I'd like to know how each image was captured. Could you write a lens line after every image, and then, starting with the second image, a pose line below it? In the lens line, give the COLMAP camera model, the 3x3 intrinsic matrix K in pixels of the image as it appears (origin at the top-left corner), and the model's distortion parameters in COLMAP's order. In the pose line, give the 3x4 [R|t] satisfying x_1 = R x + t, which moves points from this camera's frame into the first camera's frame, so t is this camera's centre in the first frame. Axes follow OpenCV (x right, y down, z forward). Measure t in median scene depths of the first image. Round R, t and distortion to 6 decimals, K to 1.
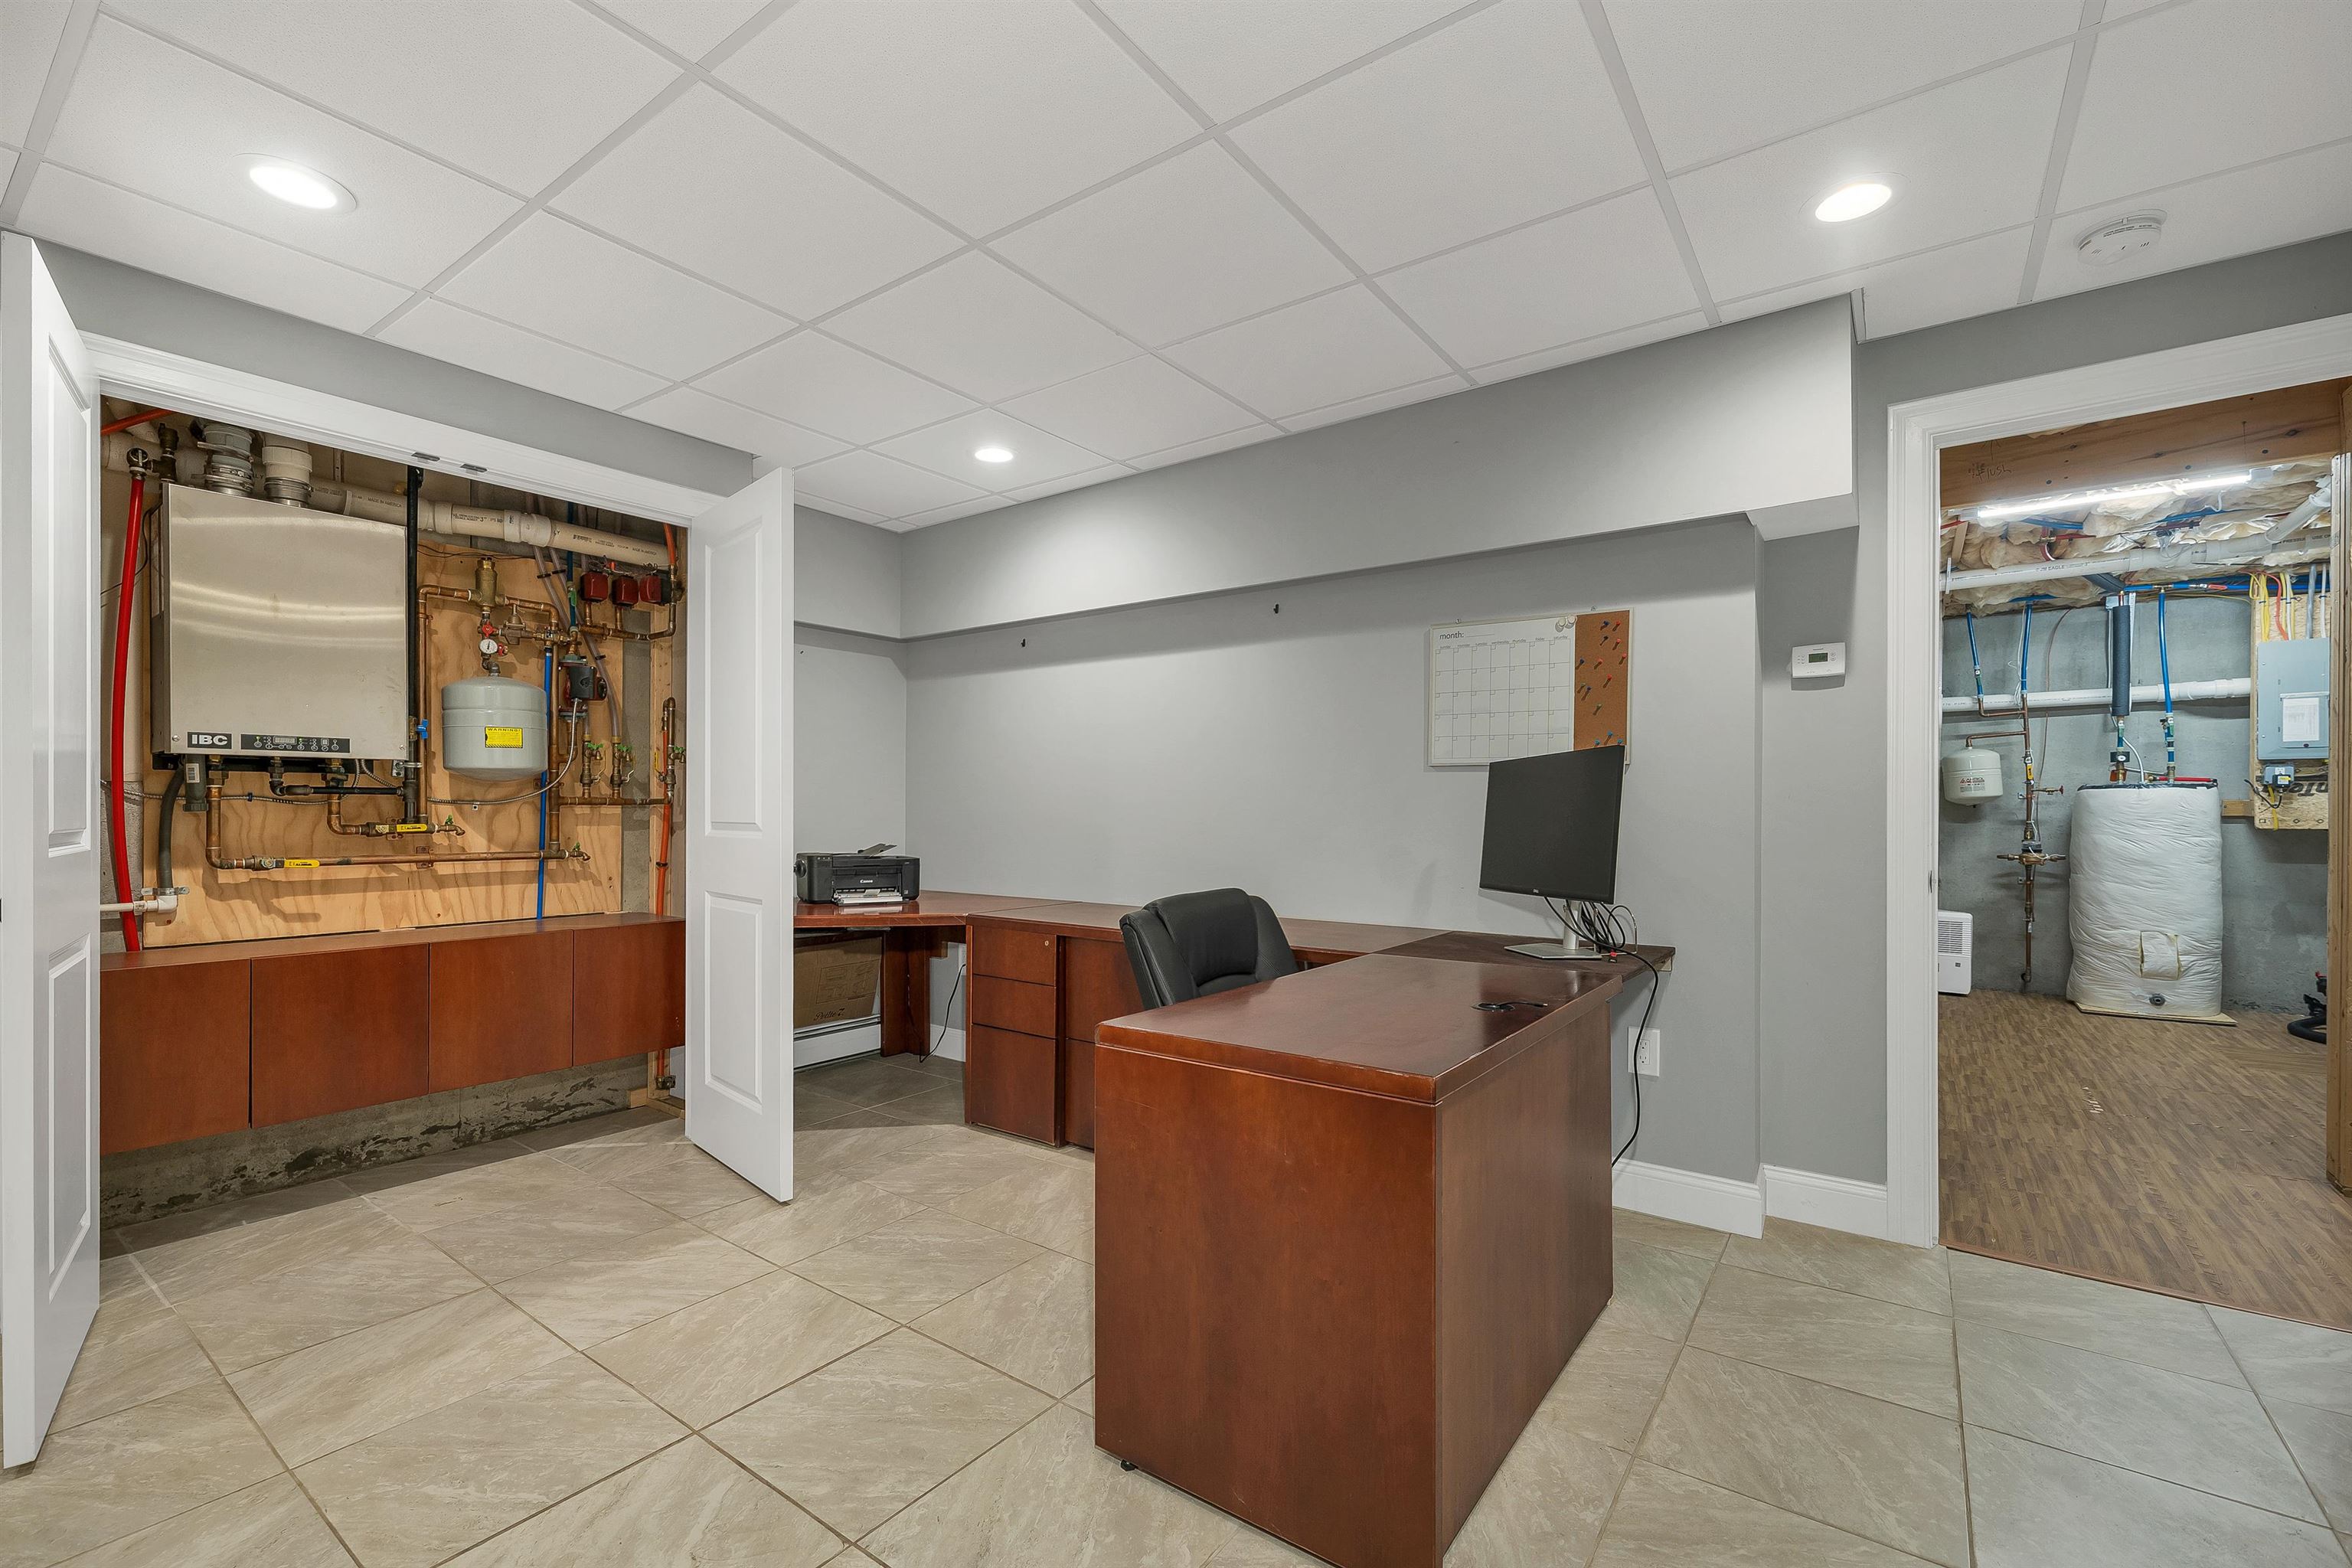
lens RADIAL K [[989.8, 0, 1181.1], [0, 989.8, 805.8], [0, 0, 1]] dist [0.007166, -0.003174]
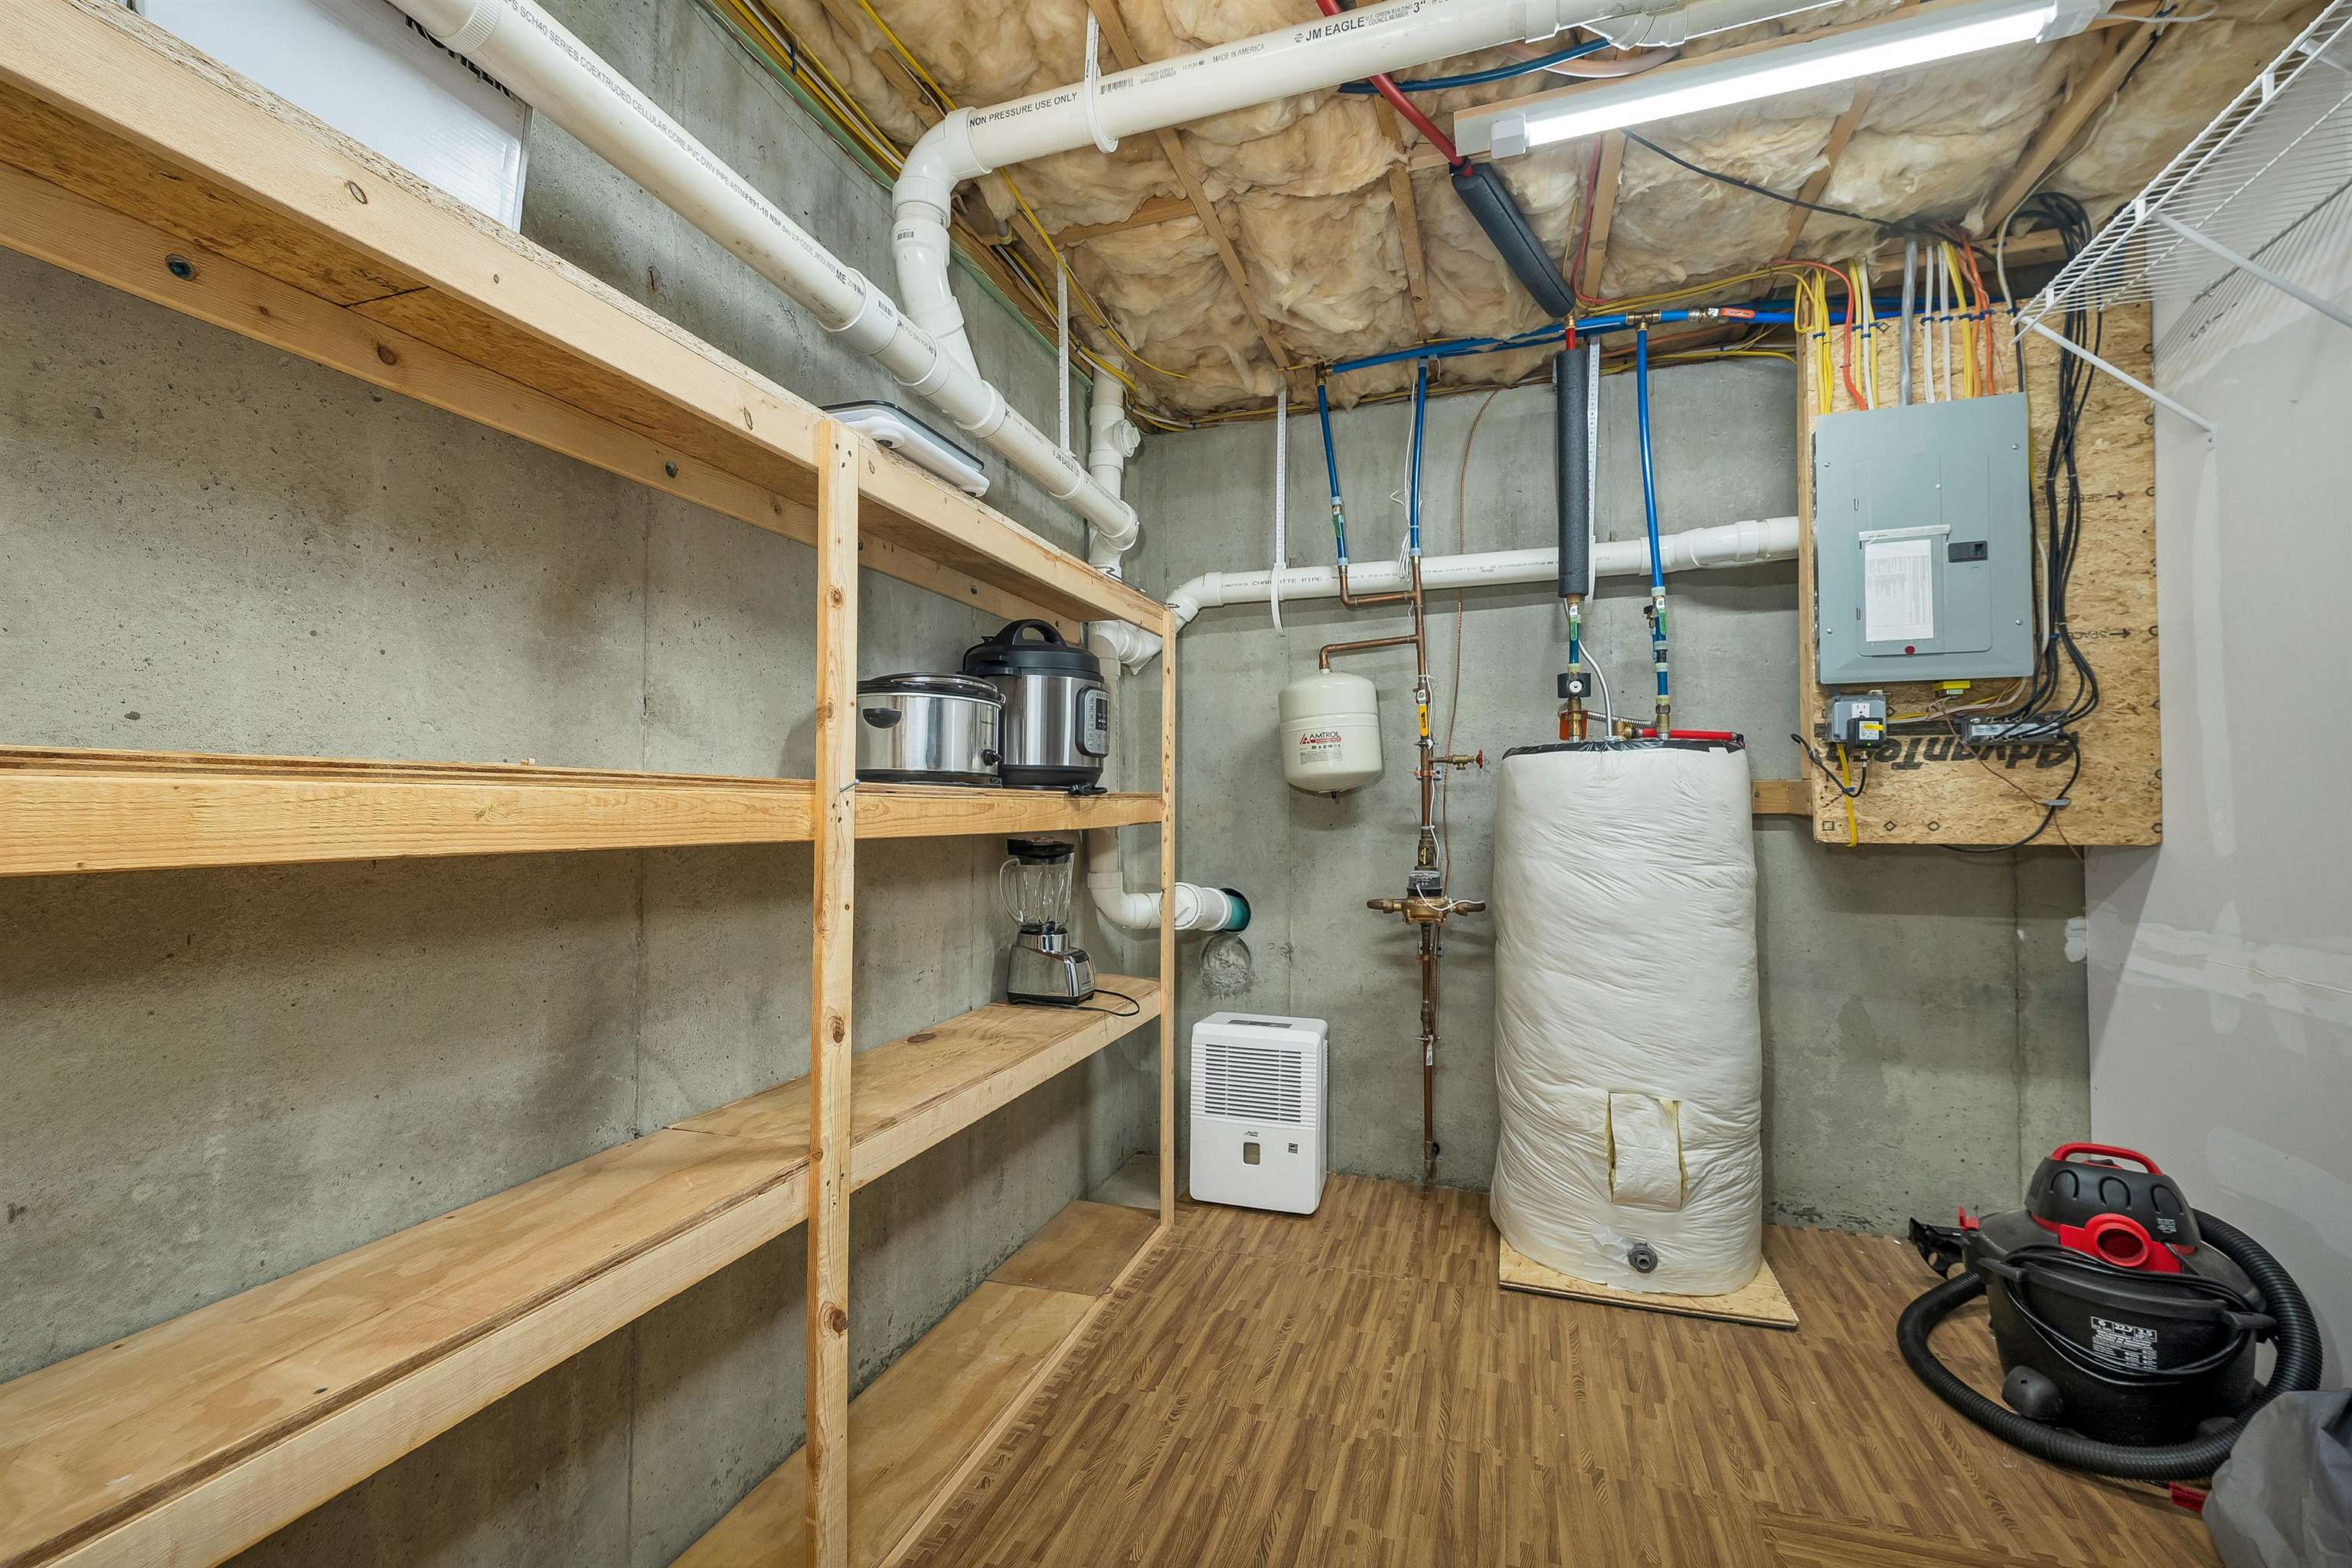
lens RADIAL K [[989.8, 0, 1169.7], [0, 989.8, 777.0], [0, 0, 1]] dist [0.007166, -0.003174]
pose [[0.955462, 0.005647, 0.295061, 0.648306], [0.002301, 0.999644, -0.026582, 0.004633], [-0.295106, 0.026077, 0.955109, 0.635542]]
